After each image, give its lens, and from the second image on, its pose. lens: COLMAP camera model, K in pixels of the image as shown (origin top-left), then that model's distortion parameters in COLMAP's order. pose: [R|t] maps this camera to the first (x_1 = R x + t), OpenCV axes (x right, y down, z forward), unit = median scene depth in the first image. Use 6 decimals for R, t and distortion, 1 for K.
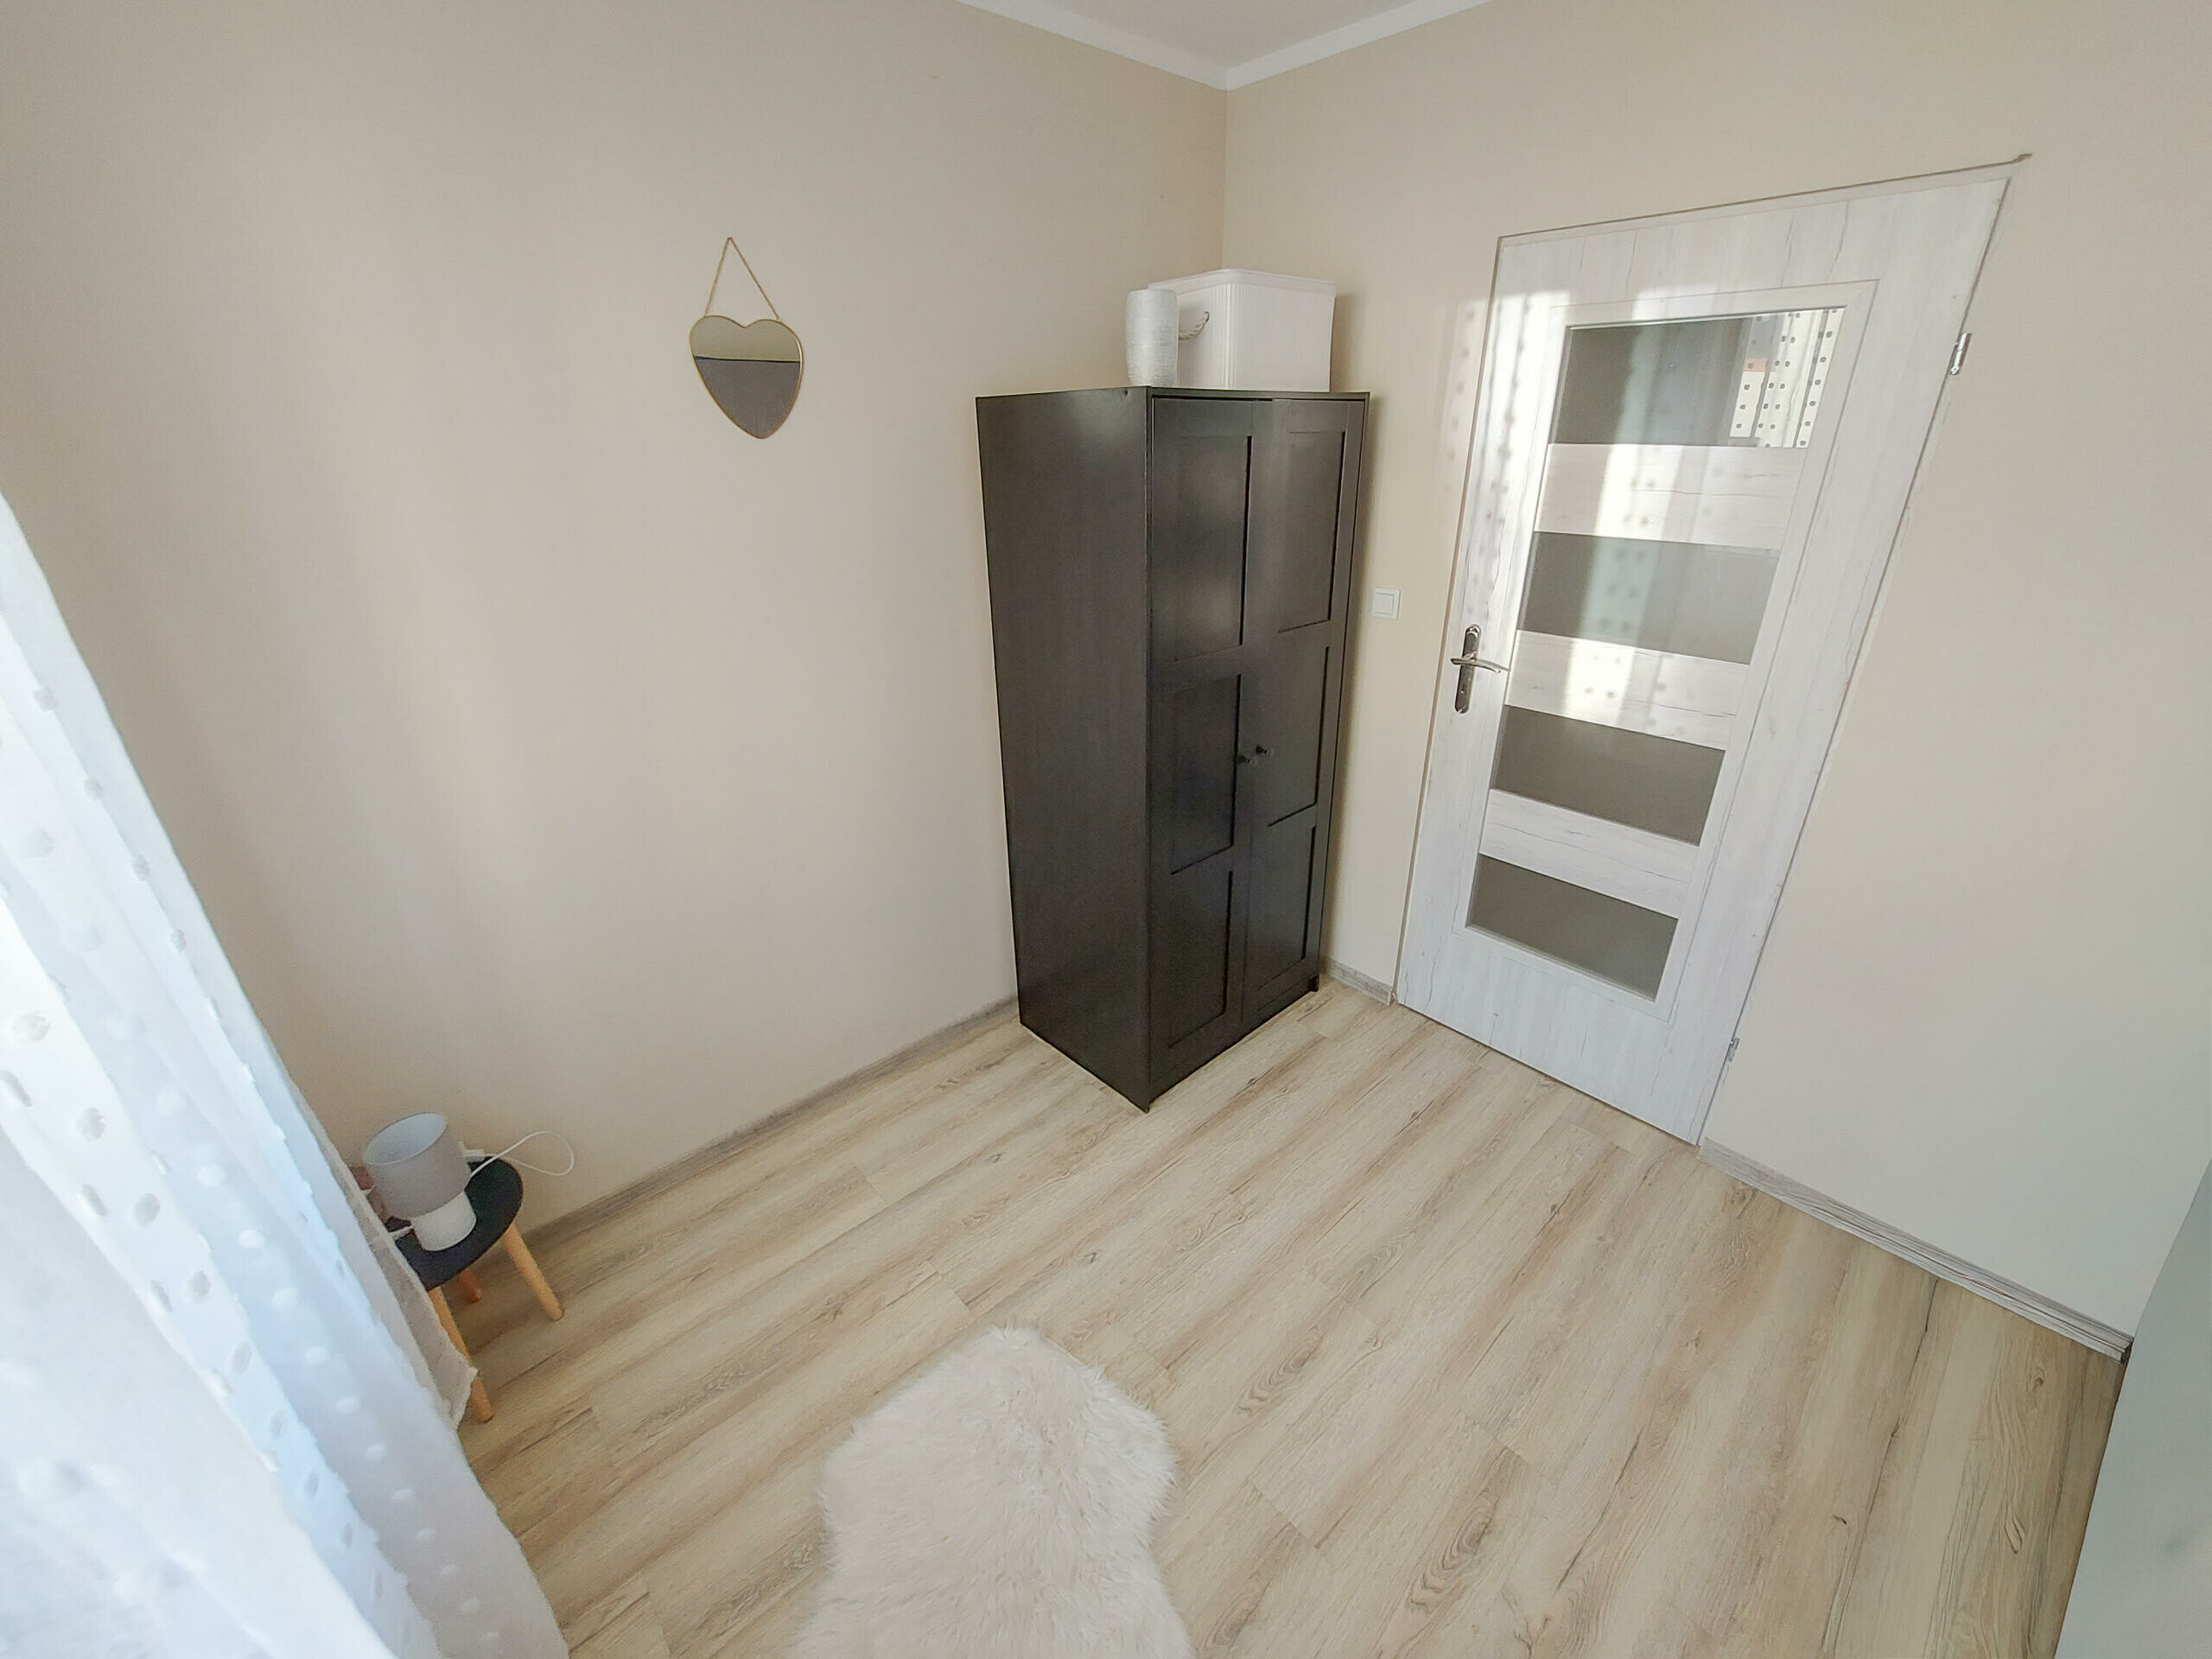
lens RADIAL K [[884.2, 0, 1125.6], [0, 884.2, 812.4], [0, 0, 1]] dist [0.019926, -0.017804]
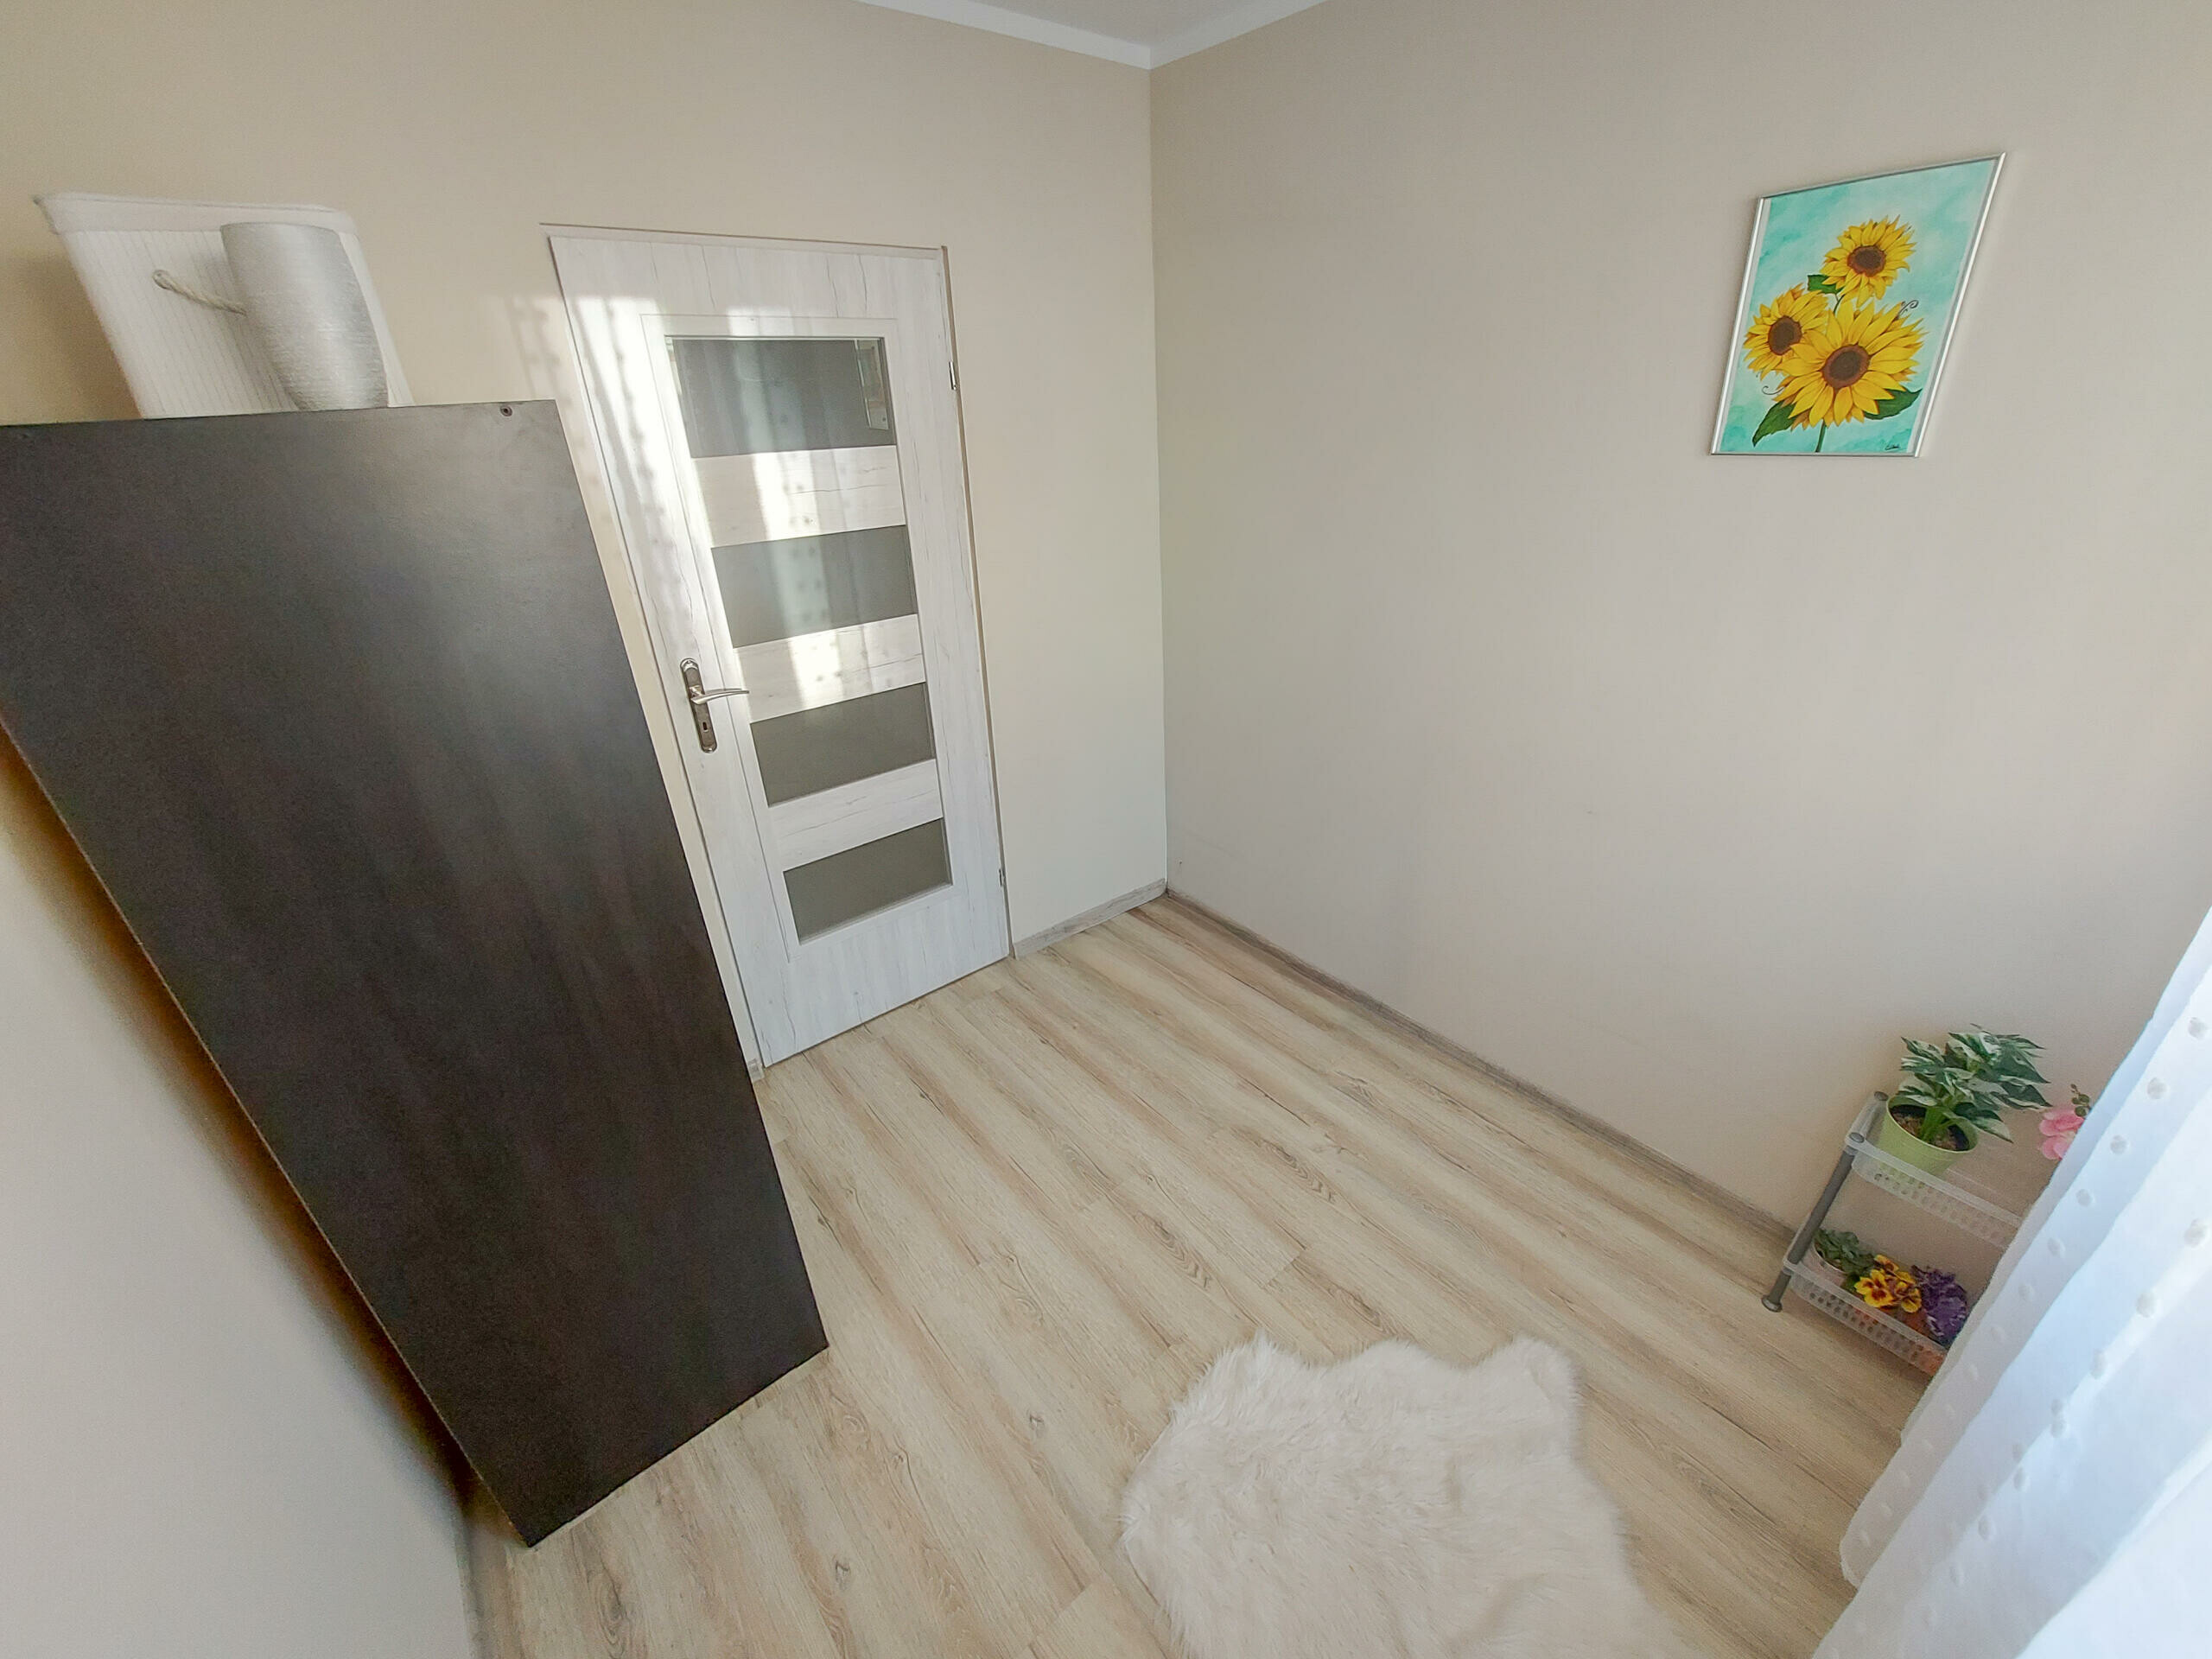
lens RADIAL K [[872.1, 0, 1106.0], [0, 872.1, 829.5], [0, 0, 1]] dist [-0.013476, -0.000426]
pose [[0.058116, -0.433808, 0.899129, -0.519695], [0.431039, 0.823277, 0.369350, -0.236663], [-0.900460, 0.366095, 0.234834, 0.519332]]
